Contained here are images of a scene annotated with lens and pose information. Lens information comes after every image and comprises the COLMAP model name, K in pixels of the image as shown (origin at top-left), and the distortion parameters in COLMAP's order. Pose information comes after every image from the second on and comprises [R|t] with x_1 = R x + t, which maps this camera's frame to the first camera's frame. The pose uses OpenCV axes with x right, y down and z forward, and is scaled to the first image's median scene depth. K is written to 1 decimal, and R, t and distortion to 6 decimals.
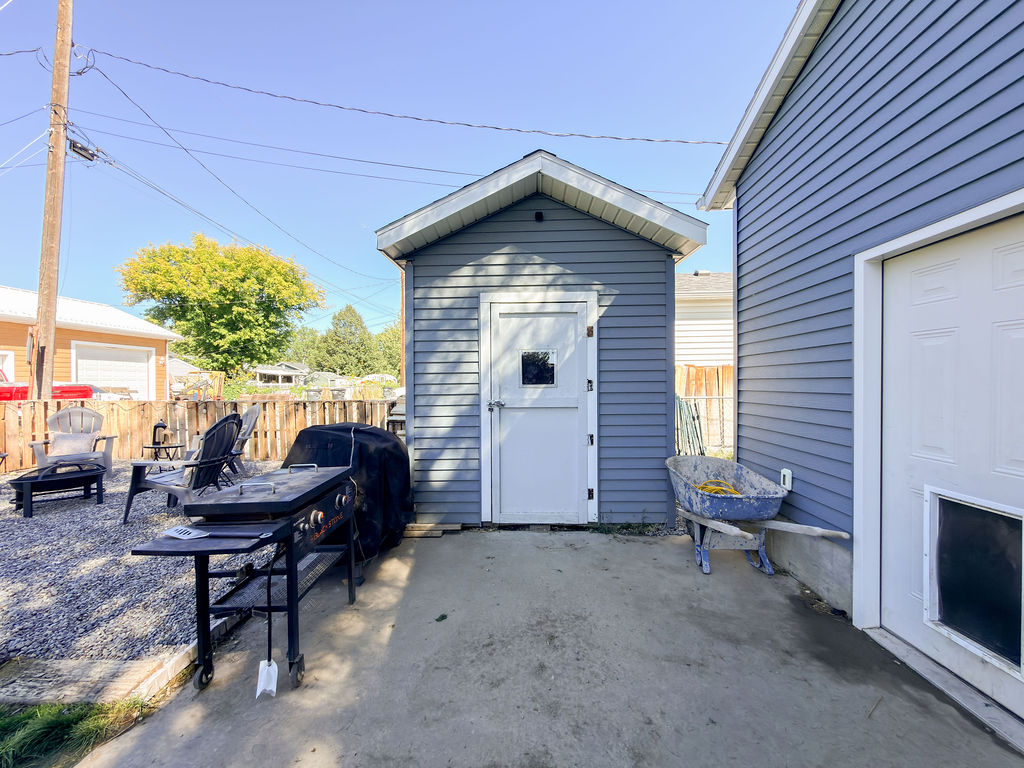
lens RADIAL K [[397.2, 0, 512.0], [0, 397.2, 384.0], [0, 0, 1]] dist [0.000926, 0.000041]
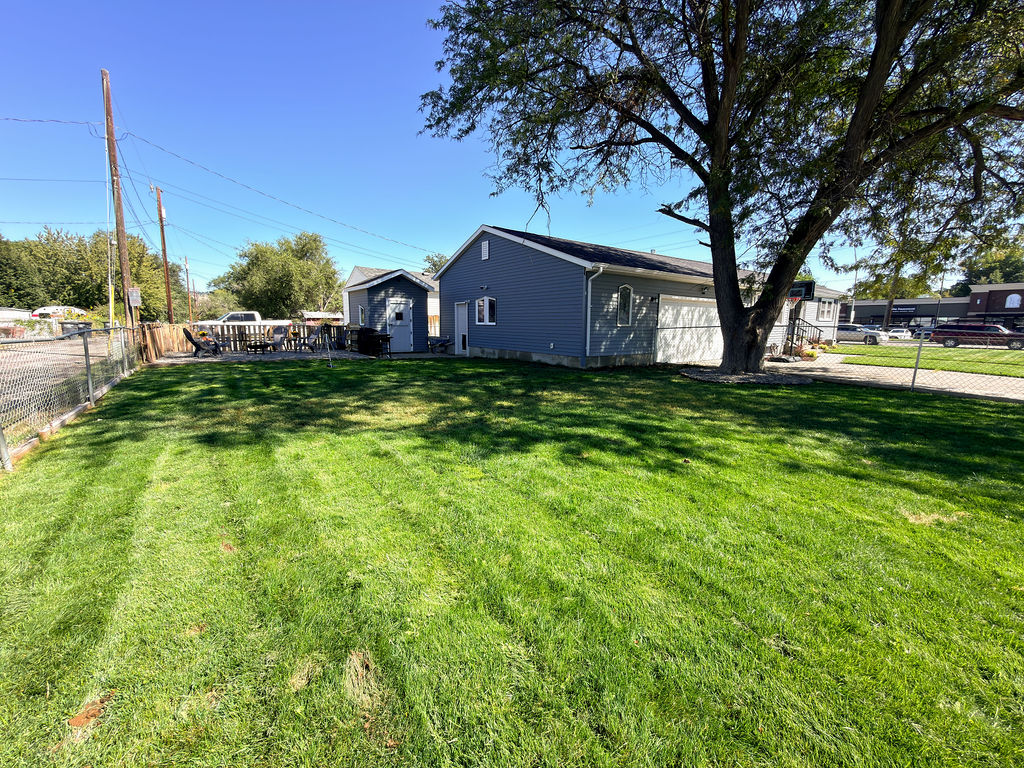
lens RADIAL K [[408.7, 0, 512.0], [0, 408.7, 384.0], [0, 0, 1]] dist [0.000908, 0.000153]
pose [[0.752058, -0.077669, 0.654505, -1.968611], [-0.014826, 0.990788, 0.134610, 0.072095], [-0.658930, -0.110938, 0.743978, -3.174573]]
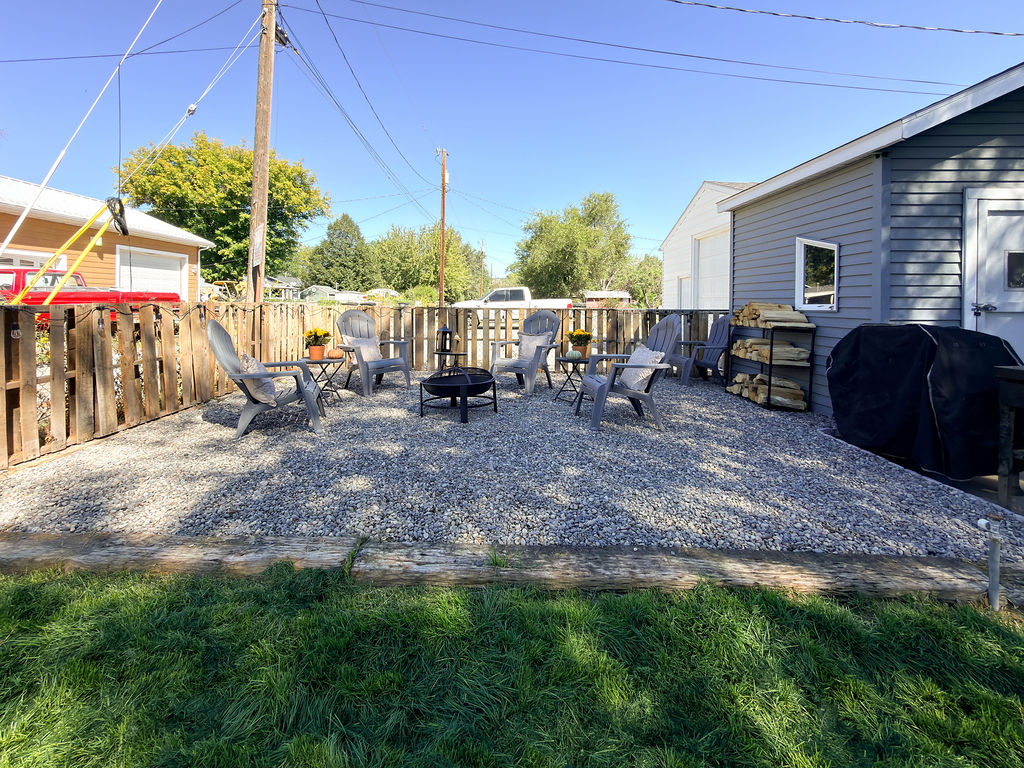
lens RADIAL K [[429.7, 0, 473.0], [0, 429.7, 305.2], [0, 0, 1]] dist [0.001181, 0.000109]
pose [[0.999846, 0.017327, 0.002802, -1.223578], [-0.017334, 0.999847, 0.002412, 0.061407], [-0.002760, -0.002460, 0.999993, -0.007061]]
